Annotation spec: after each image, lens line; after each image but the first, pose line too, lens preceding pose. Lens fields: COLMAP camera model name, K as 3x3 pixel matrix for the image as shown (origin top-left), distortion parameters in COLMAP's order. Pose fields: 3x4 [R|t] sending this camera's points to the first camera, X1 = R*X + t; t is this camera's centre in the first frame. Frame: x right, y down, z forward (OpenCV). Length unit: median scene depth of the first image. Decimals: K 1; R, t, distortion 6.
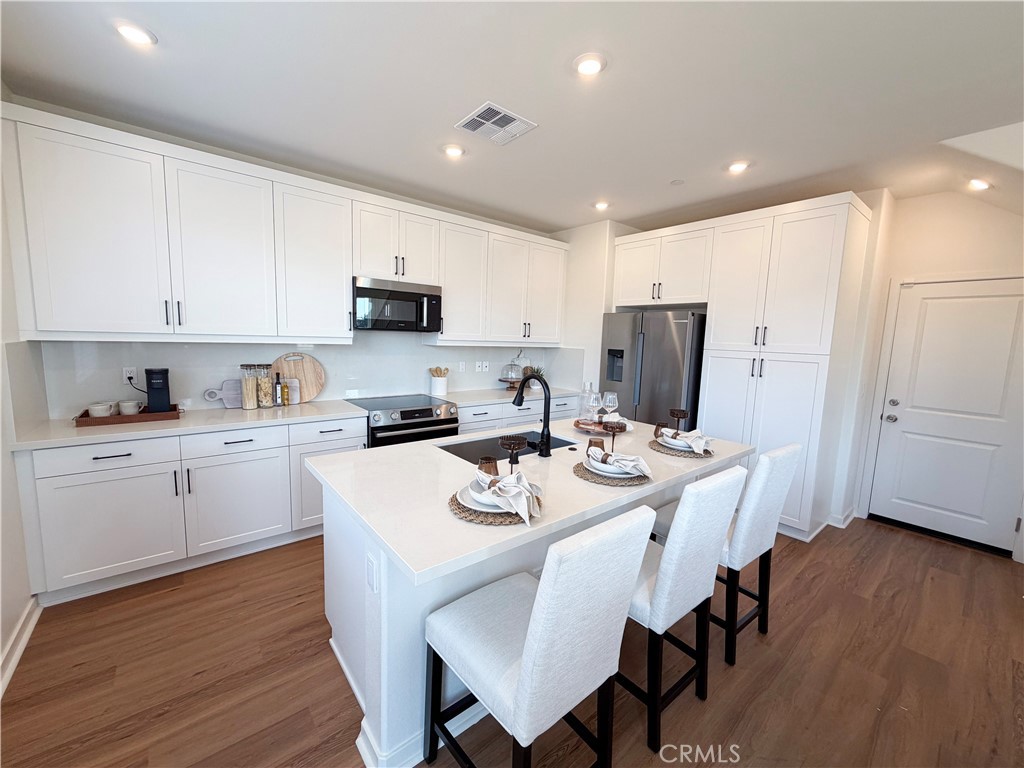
lens RADIAL K [[410.2, 0, 510.7], [0, 410.2, 384.2], [0, 0, 1]] dist [0.002821, -0.000709]
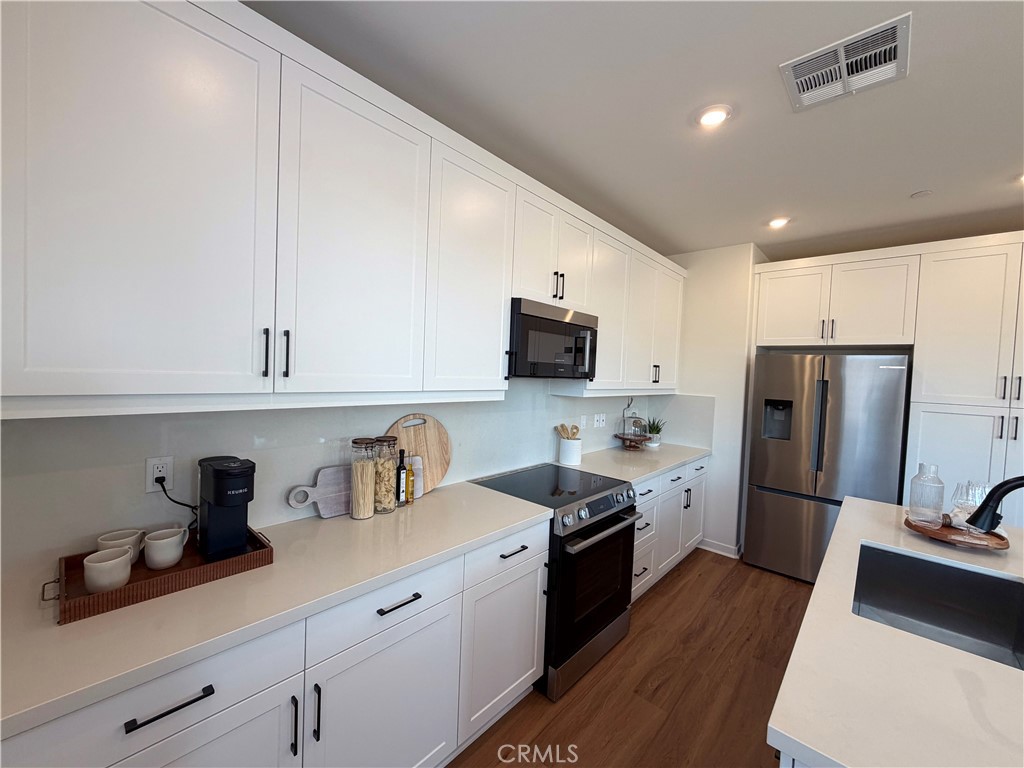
lens RADIAL K [[410.2, 0, 512.3], [0, 410.2, 384.2], [0, 0, 1]] dist [0.002821, -0.000709]
pose [[0.989712, 0.003004, 0.143040, -0.470590], [0.008173, 0.996960, -0.077491, -0.072708], [-0.142837, 0.077863, 0.986679, 0.356593]]
